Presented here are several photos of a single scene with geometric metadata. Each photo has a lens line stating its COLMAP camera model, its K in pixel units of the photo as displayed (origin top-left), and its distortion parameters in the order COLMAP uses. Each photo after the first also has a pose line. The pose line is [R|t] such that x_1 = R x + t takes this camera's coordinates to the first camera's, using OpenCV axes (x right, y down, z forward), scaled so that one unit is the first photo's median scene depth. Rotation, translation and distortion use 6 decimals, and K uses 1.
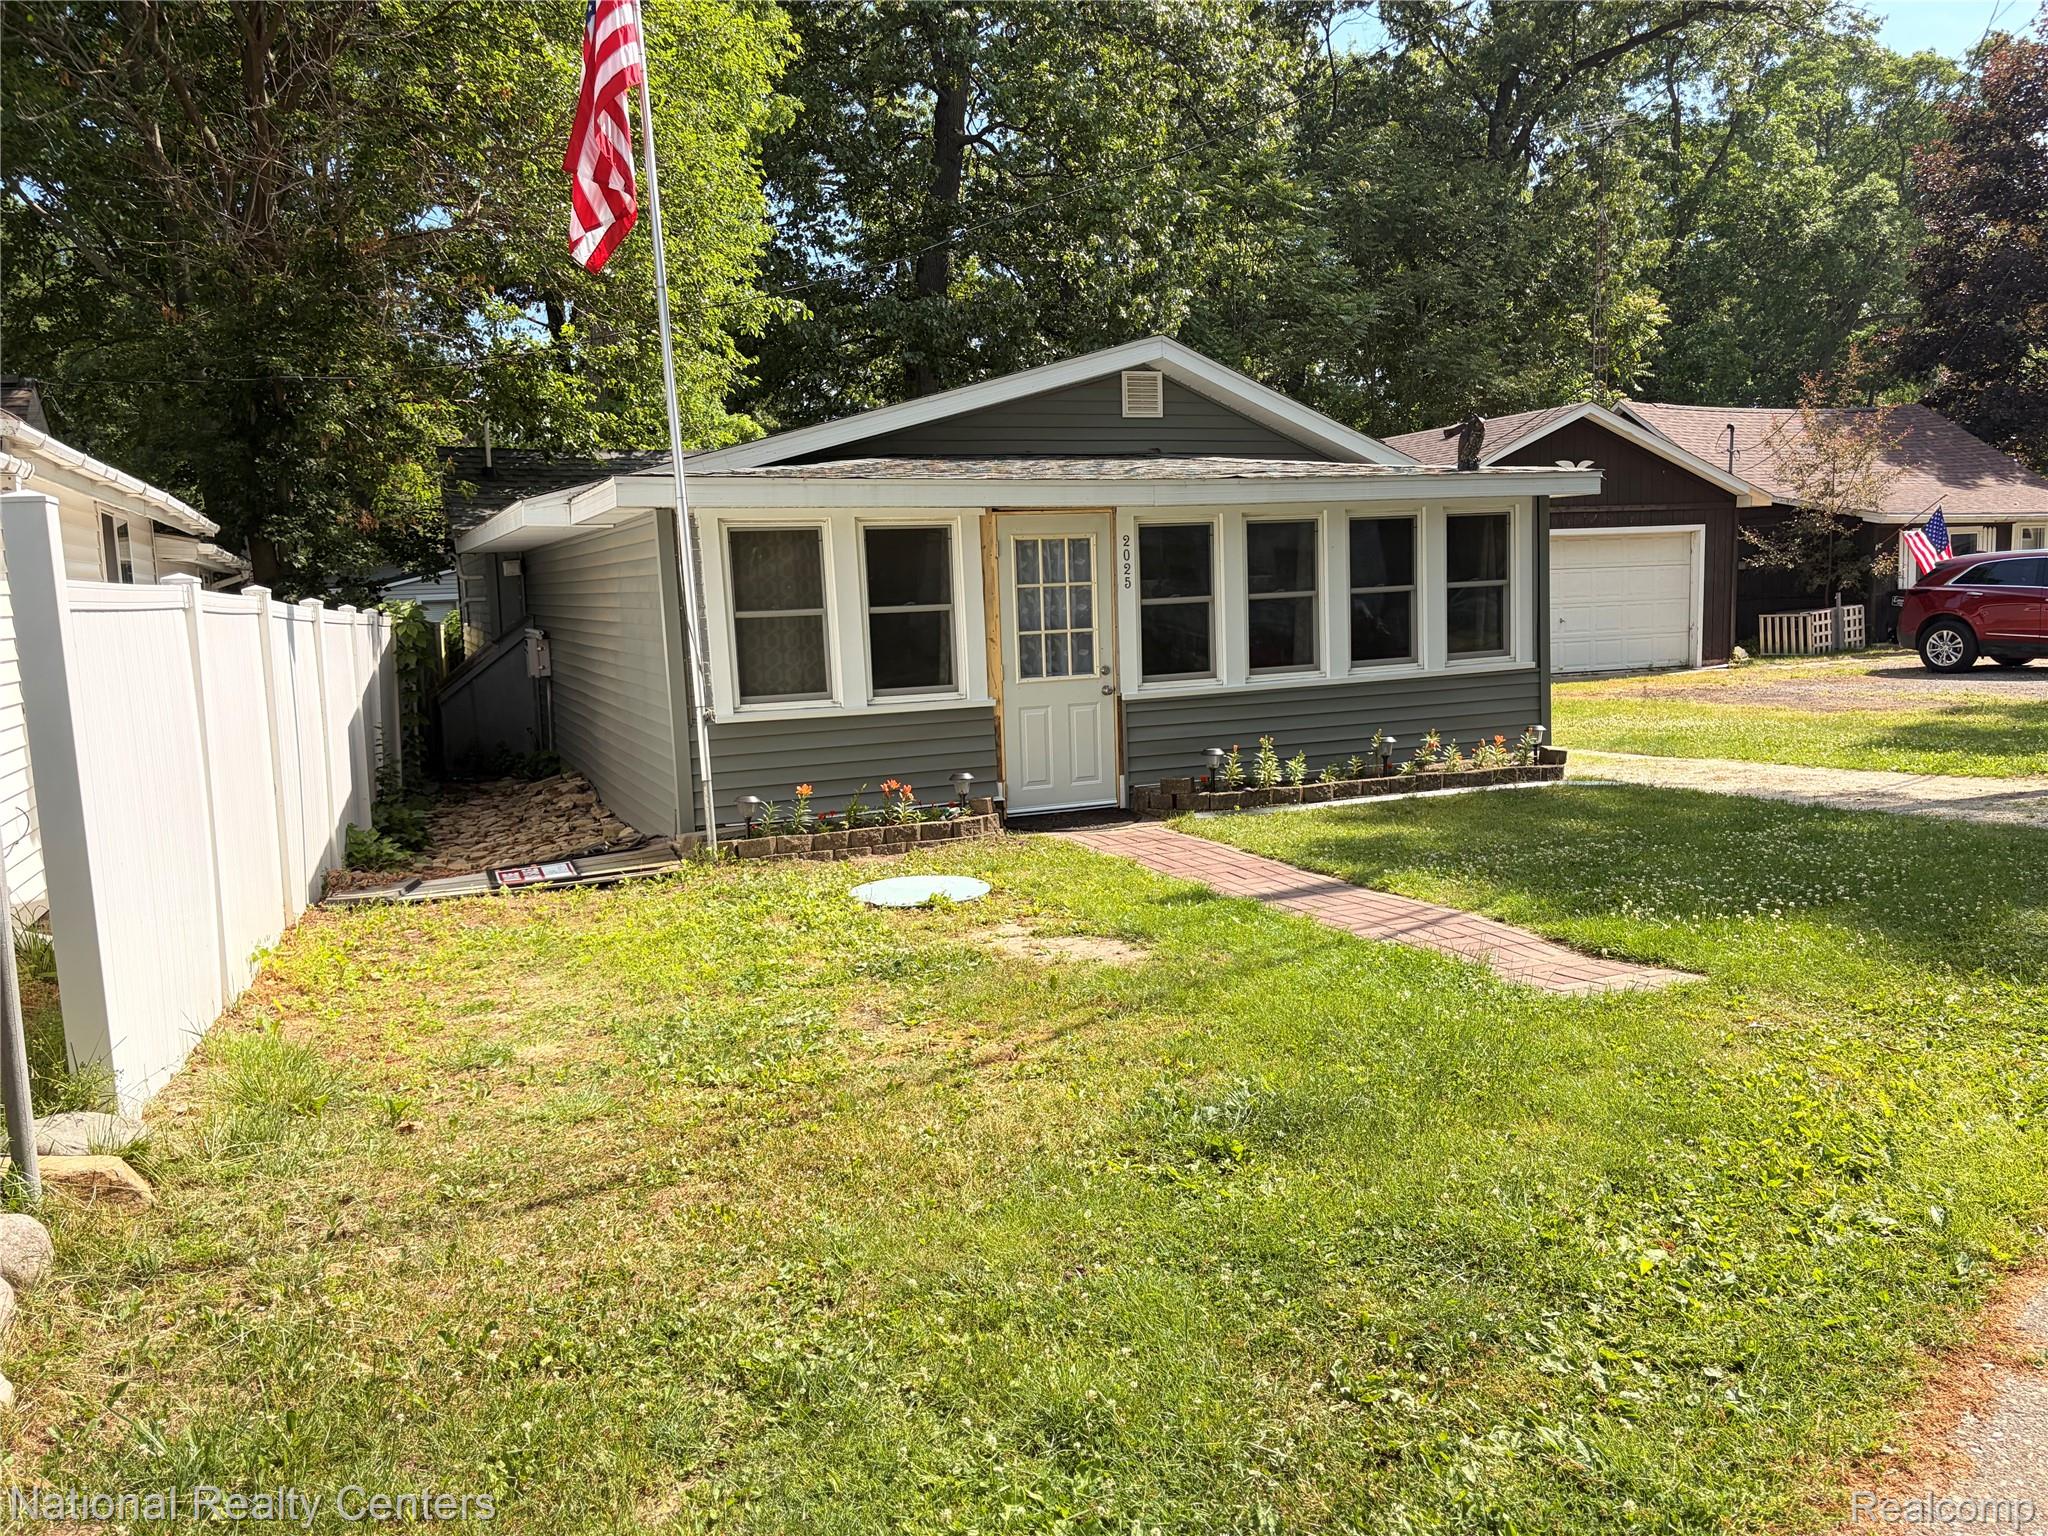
lens RADIAL K [[1575.3, 0, 1030.6], [0, 1575.3, 808.1], [0, 0, 1]] dist [0.077225, -0.260273]
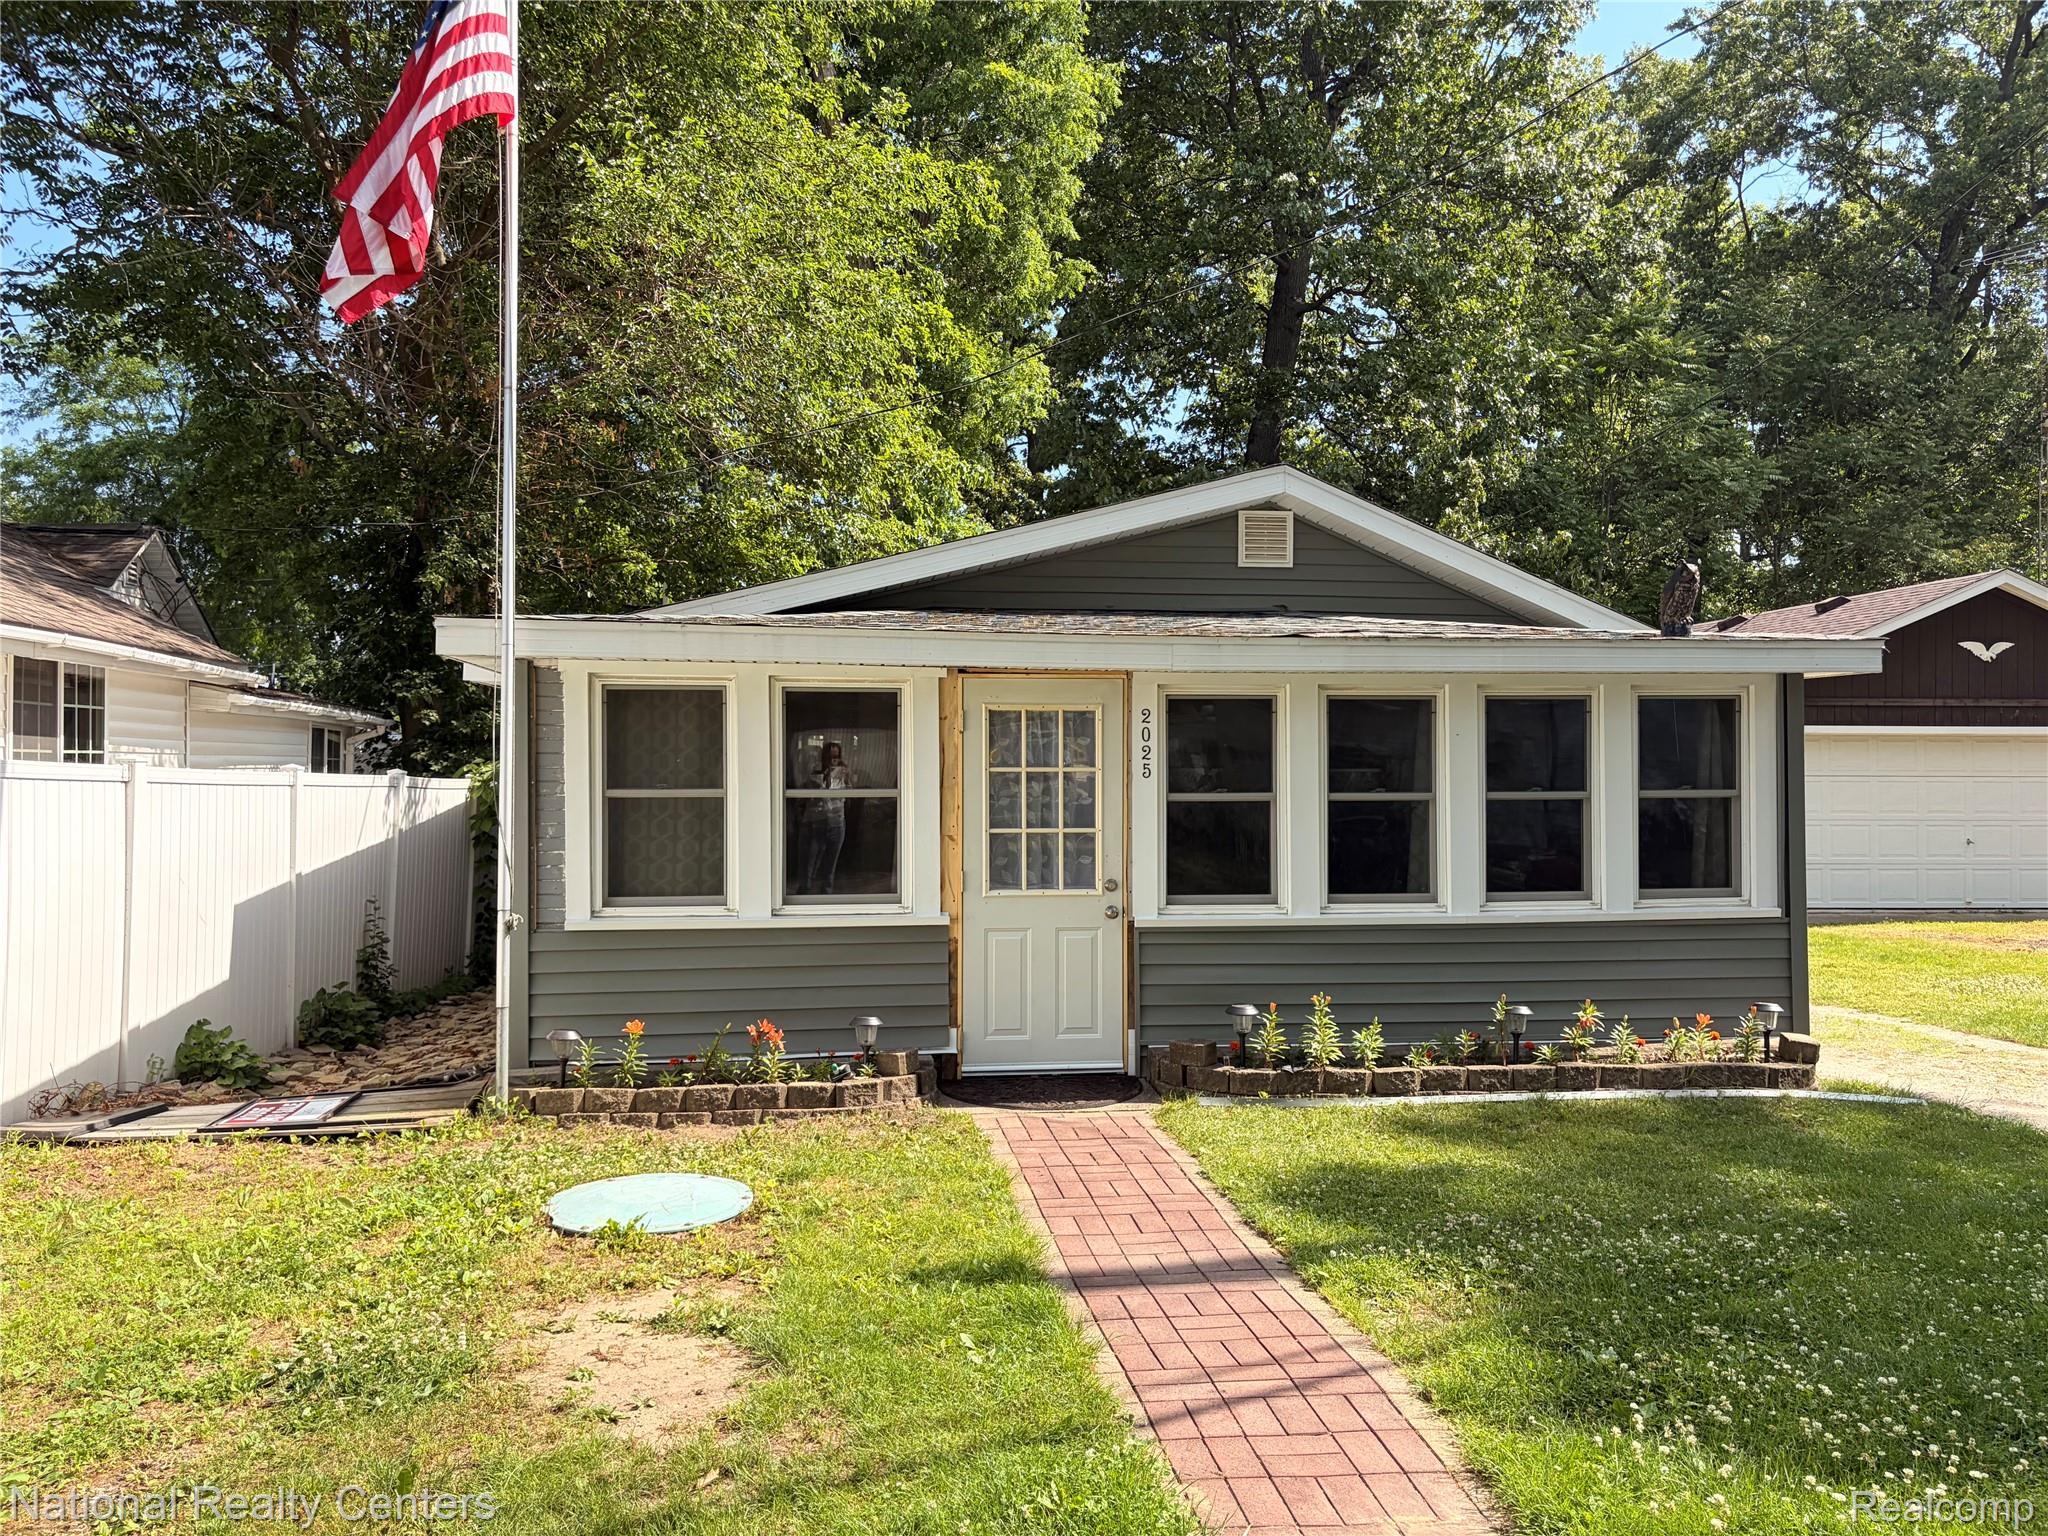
lens RADIAL K [[1604.0, 0, 1016.5], [0, 1604.0, 725.7], [0, 0, 1]] dist [0.085029, -0.153237]
pose [[0.965900, 0.032378, -0.256885, 0.191526], [-0.073347, 0.985725, -0.151547, -0.042359], [0.248311, 0.165221, 0.954486, 0.244879]]
